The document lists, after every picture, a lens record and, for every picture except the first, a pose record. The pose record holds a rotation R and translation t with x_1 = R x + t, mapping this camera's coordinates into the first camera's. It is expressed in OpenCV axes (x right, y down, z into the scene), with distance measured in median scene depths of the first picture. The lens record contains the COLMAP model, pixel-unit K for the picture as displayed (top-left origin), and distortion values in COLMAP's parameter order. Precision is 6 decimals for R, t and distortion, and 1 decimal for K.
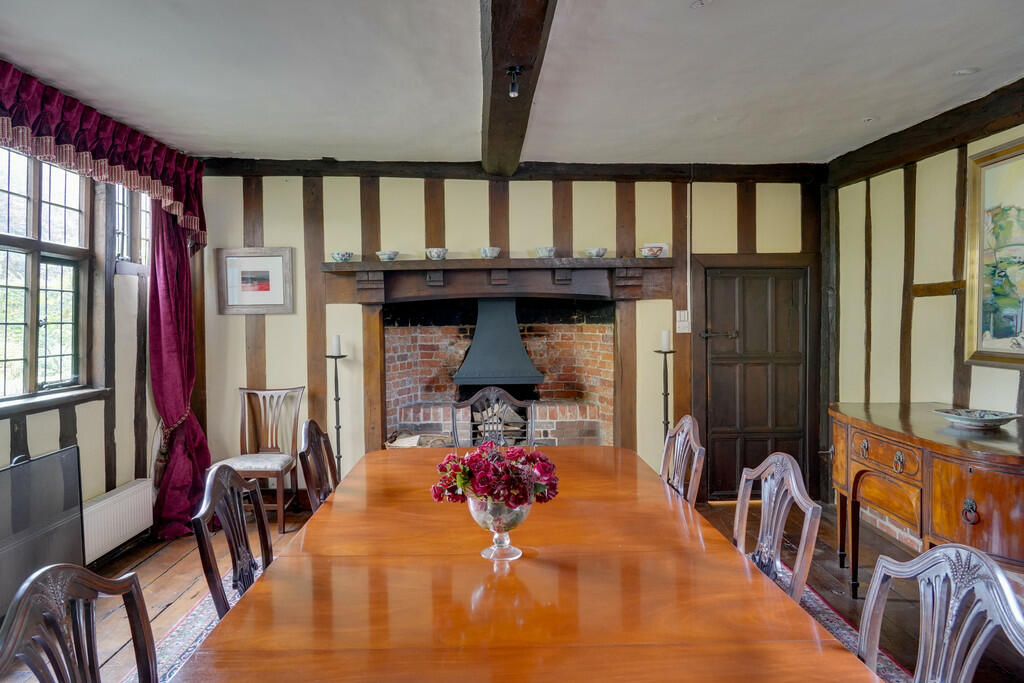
lens RADIAL K [[706.5, 0, 512.1], [0, 706.5, 333.2], [0, 0, 1]] dist [-0.003970, 0.000175]
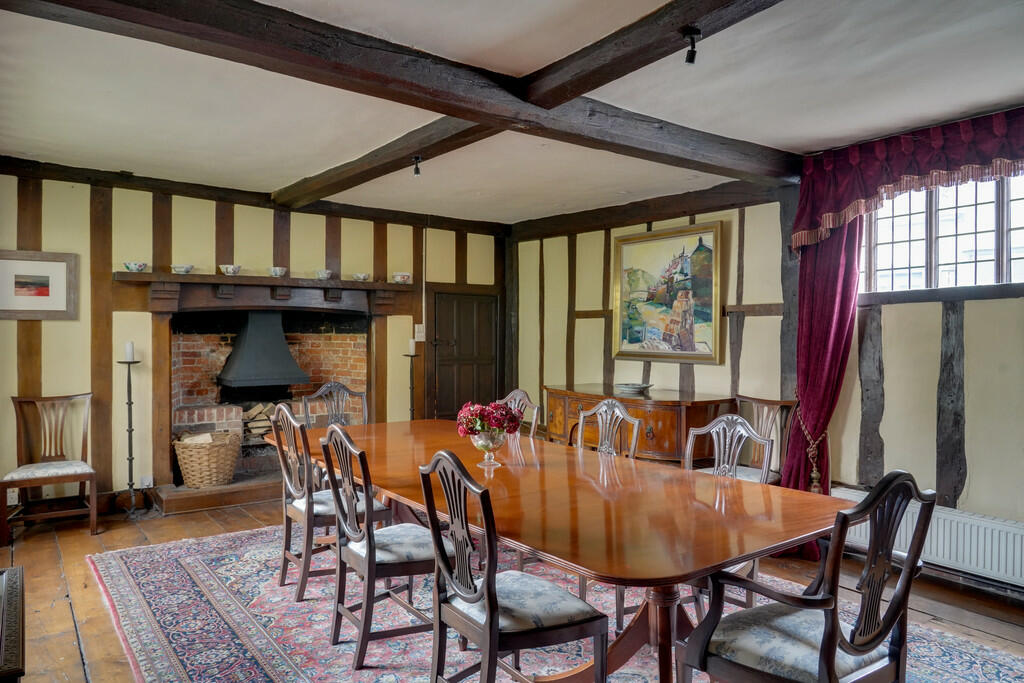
lens RADIAL K [[706.5, 0, 512.1], [0, 706.5, 333.2], [0, 0, 1]] dist [-0.003970, 0.000175]
pose [[0.813227, 0.011245, 0.581838, -0.387867], [0.000393, 0.999802, -0.019871, 0.010904], [-0.581946, 0.016388, 0.813062, -0.171771]]
